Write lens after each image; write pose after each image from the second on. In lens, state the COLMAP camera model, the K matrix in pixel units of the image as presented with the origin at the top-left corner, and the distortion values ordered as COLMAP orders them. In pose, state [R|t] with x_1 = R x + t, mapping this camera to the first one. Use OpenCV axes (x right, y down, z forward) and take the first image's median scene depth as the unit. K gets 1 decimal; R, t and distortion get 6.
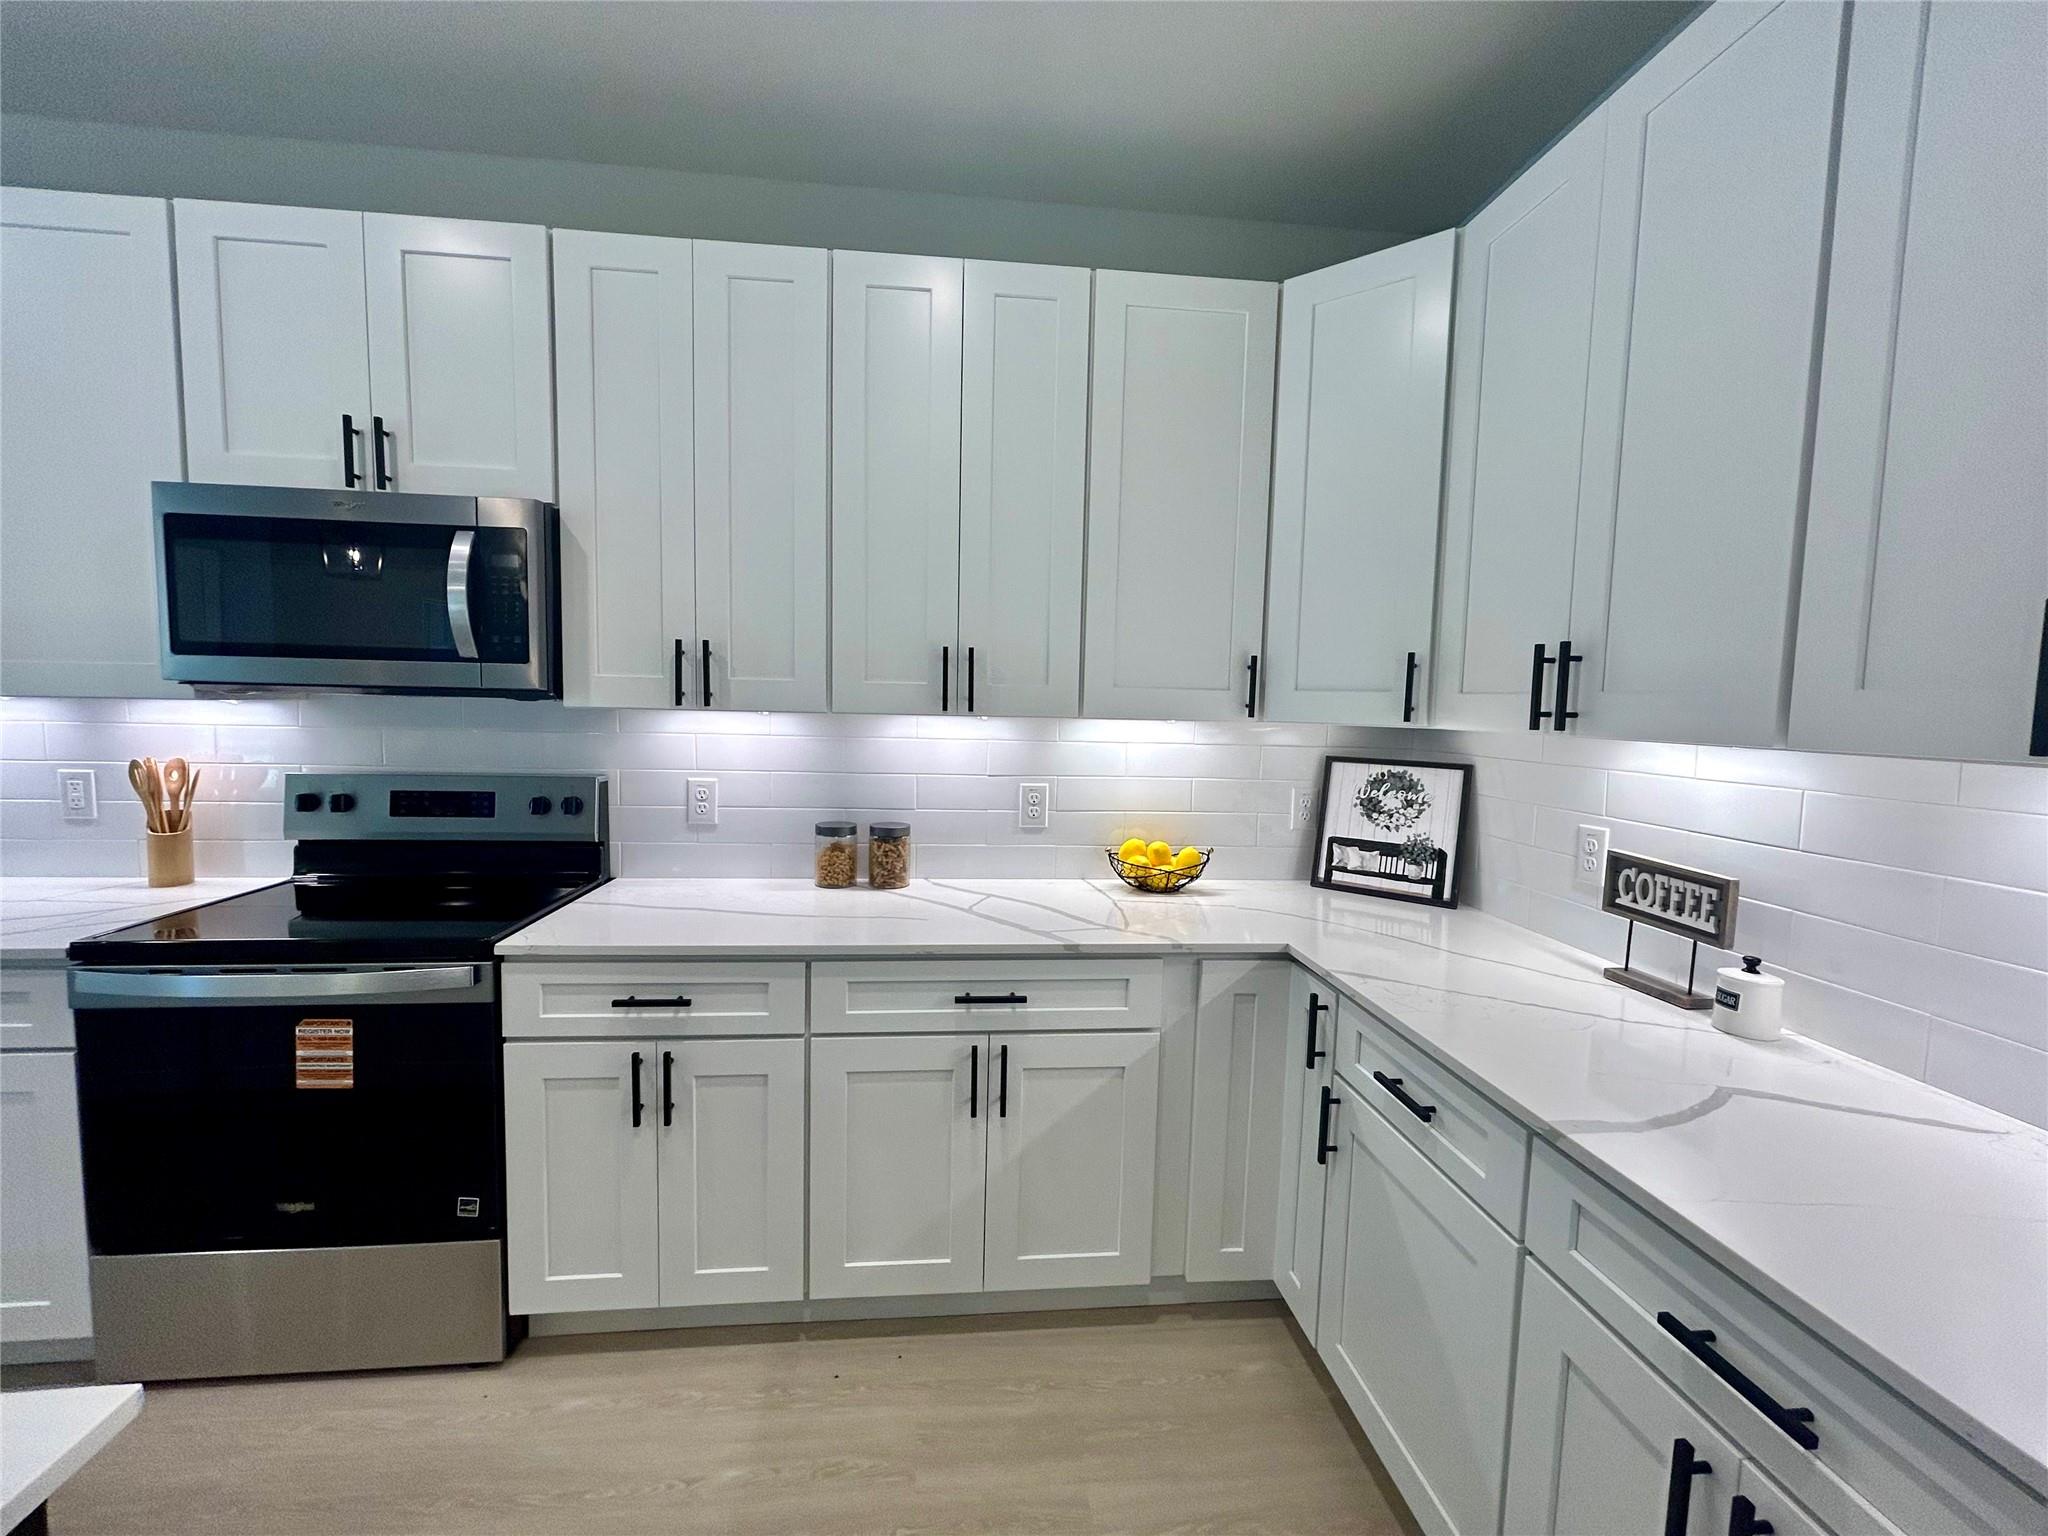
lens RADIAL K [[829.0, 0, 1024.0], [0, 829.0, 768.0], [0, 0, 1]] dist [-0.010344, -0.000065]
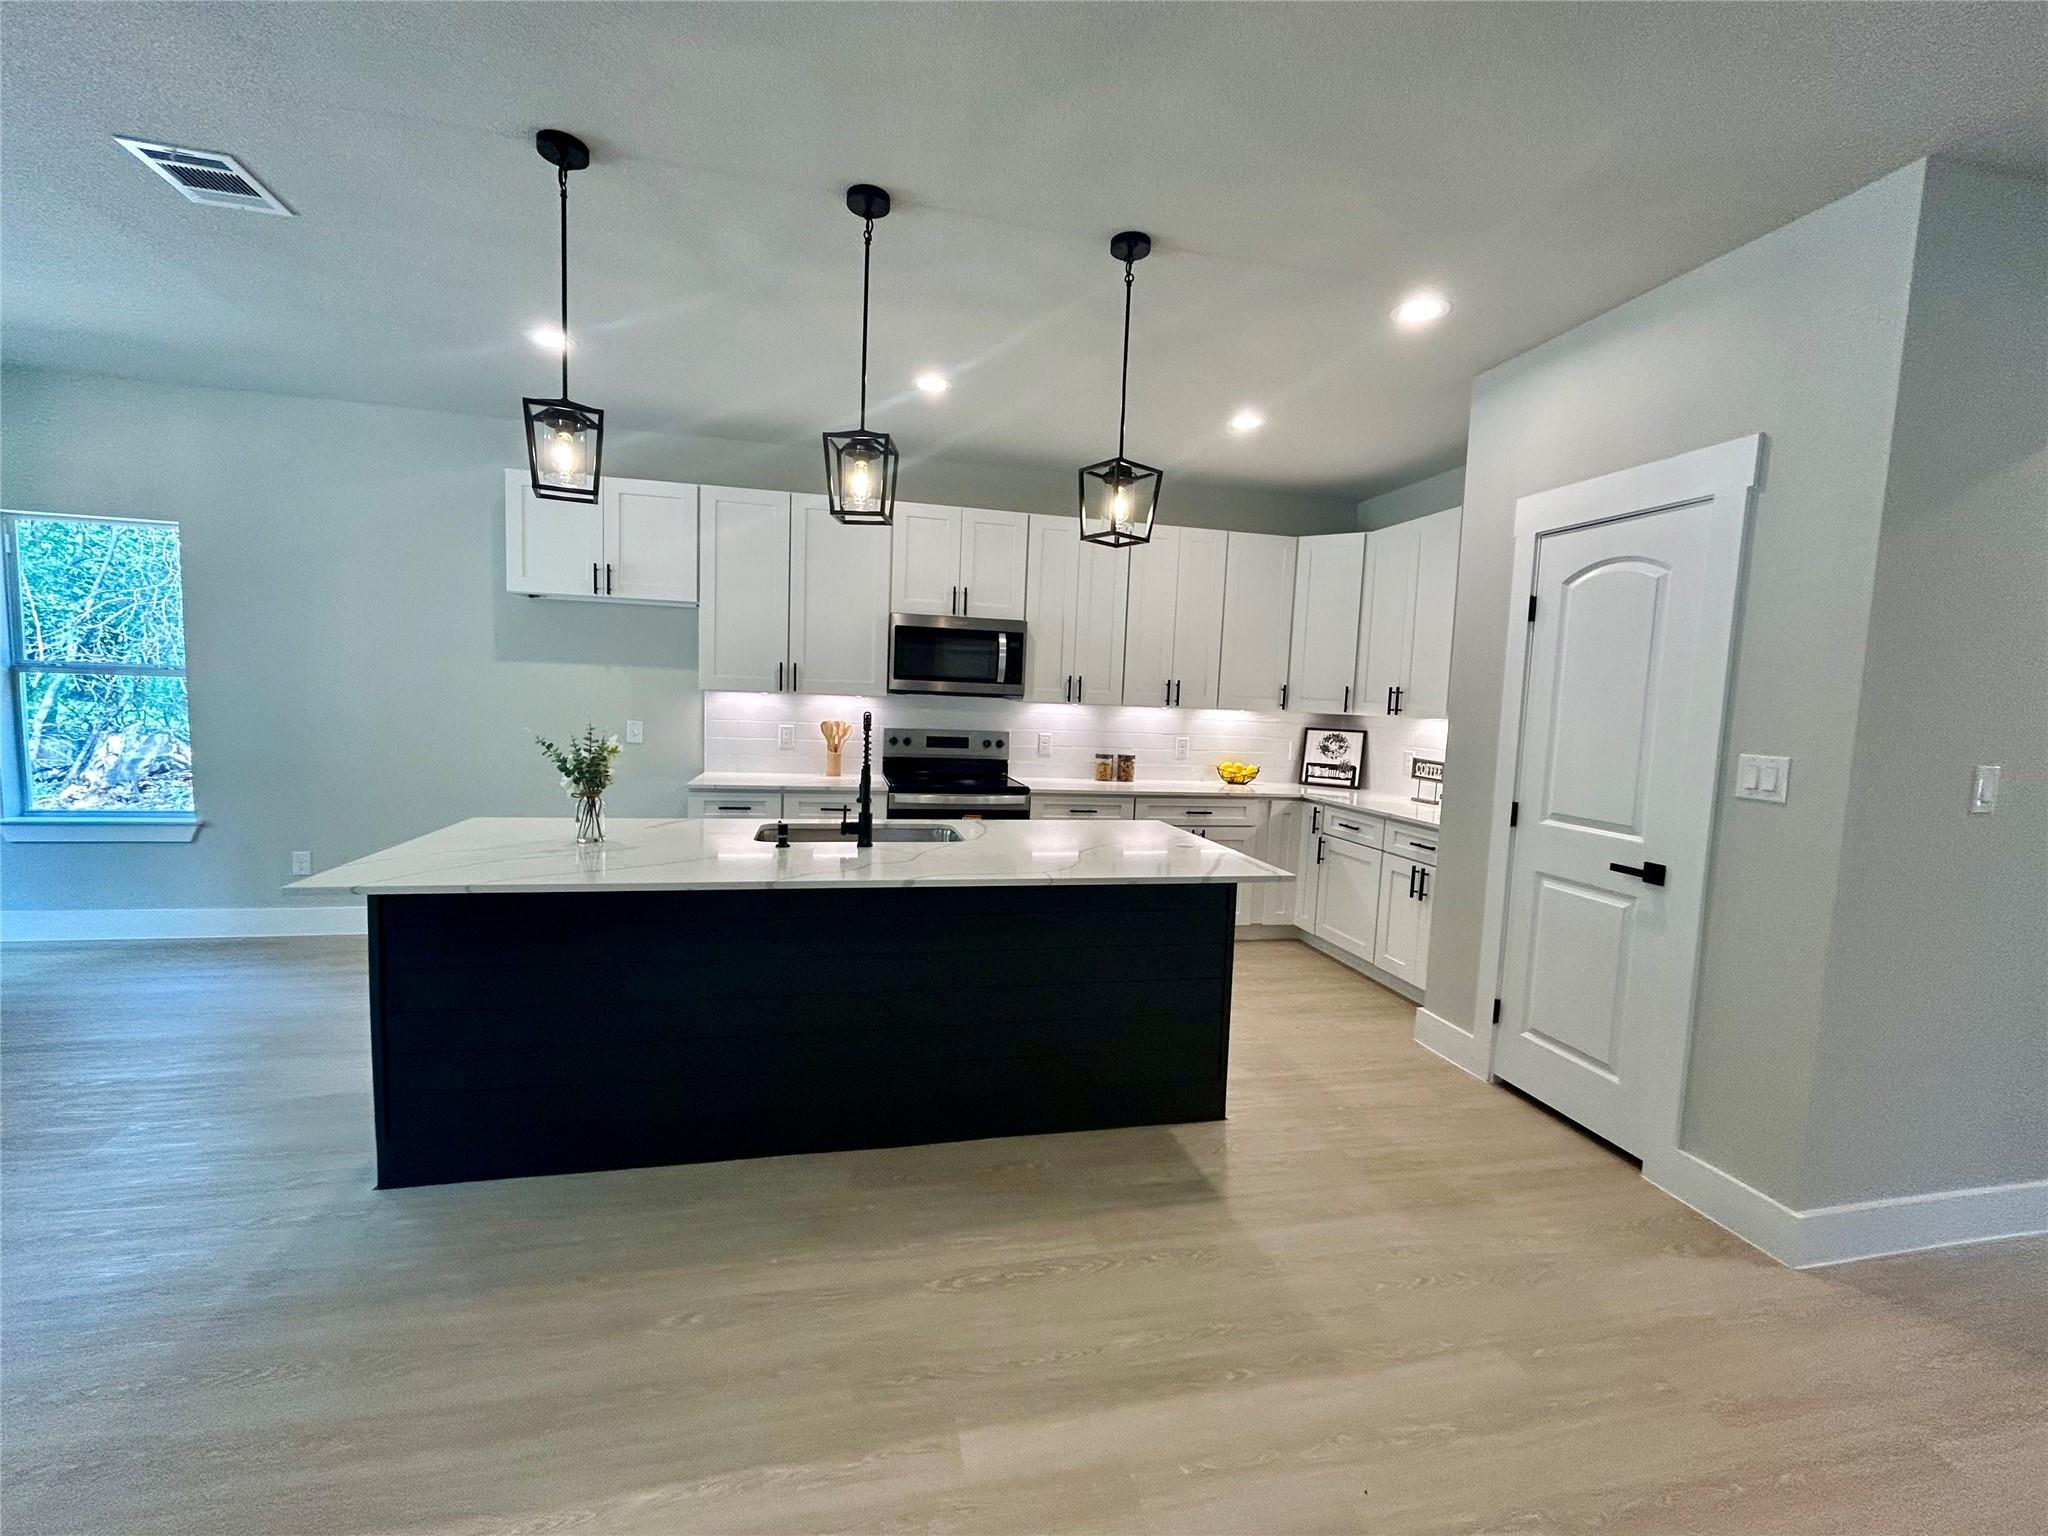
lens RADIAL K [[829.9, 0, 1024.0], [0, 829.9, 768.0], [0, 0, 1]] dist [0.001226, -0.000280]
pose [[0.992716, 0.005644, 0.120347, -0.831865], [-0.006856, 0.999930, 0.009660, 0.098902], [-0.120284, -0.010414, 0.992685, -1.441821]]
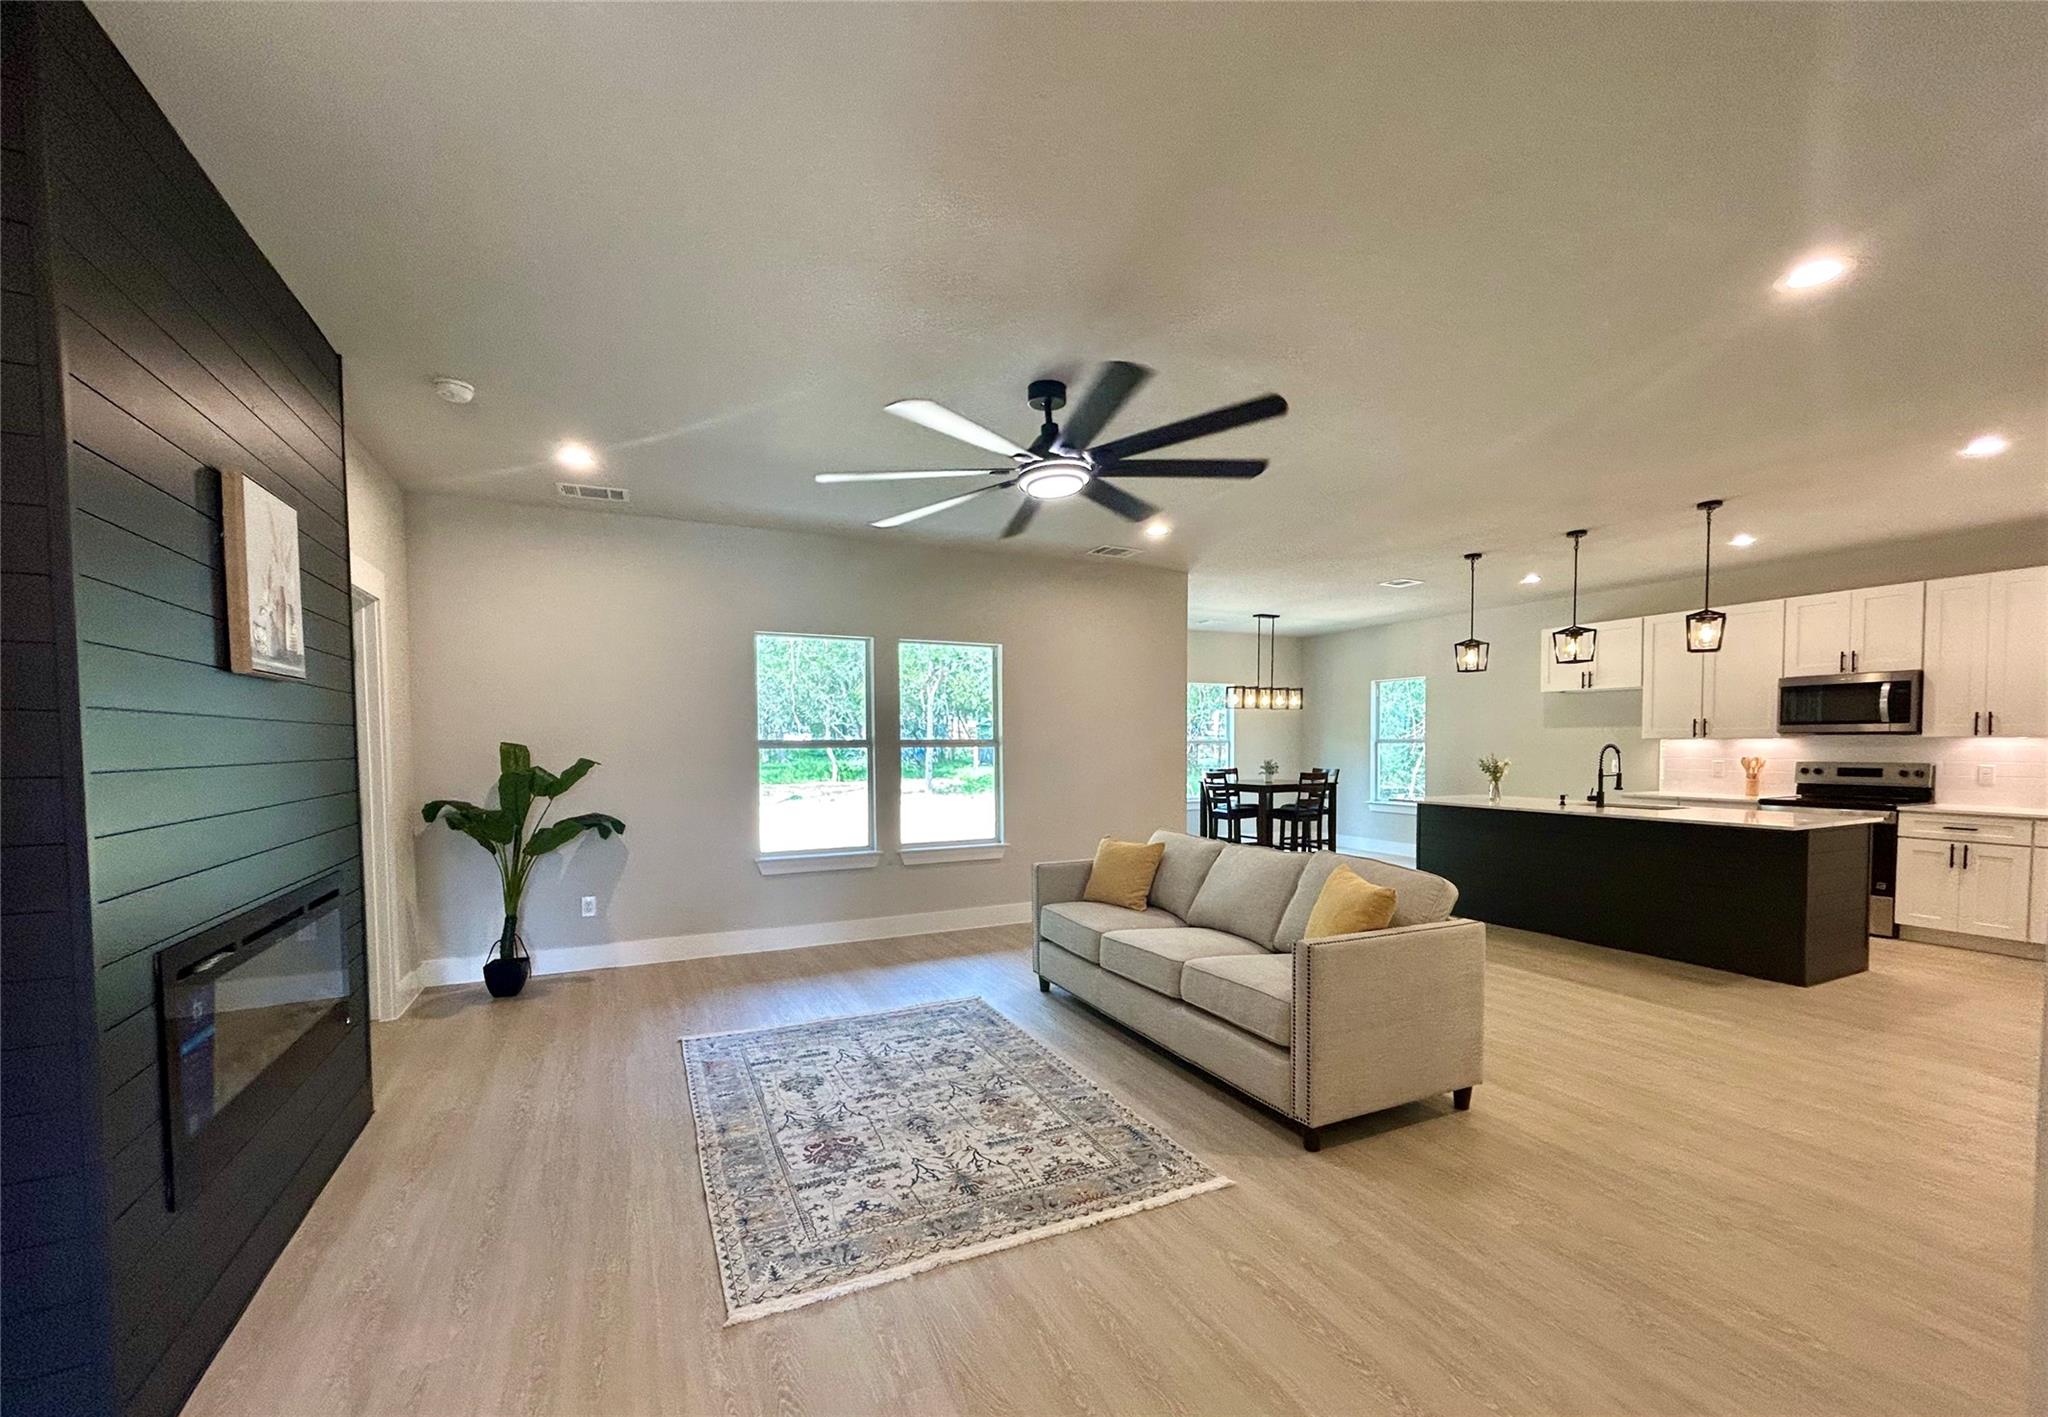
lens RADIAL K [[851.2, 0, 1021.5], [0, 851.2, 776.3], [0, 0, 1]] dist [-0.000563, -0.000445]
pose [[0.338910, 0.013563, -0.940721, 1.182941], [-0.060516, 0.998140, -0.007411, 0.277225], [0.938871, 0.059440, 0.339100, -2.969652]]
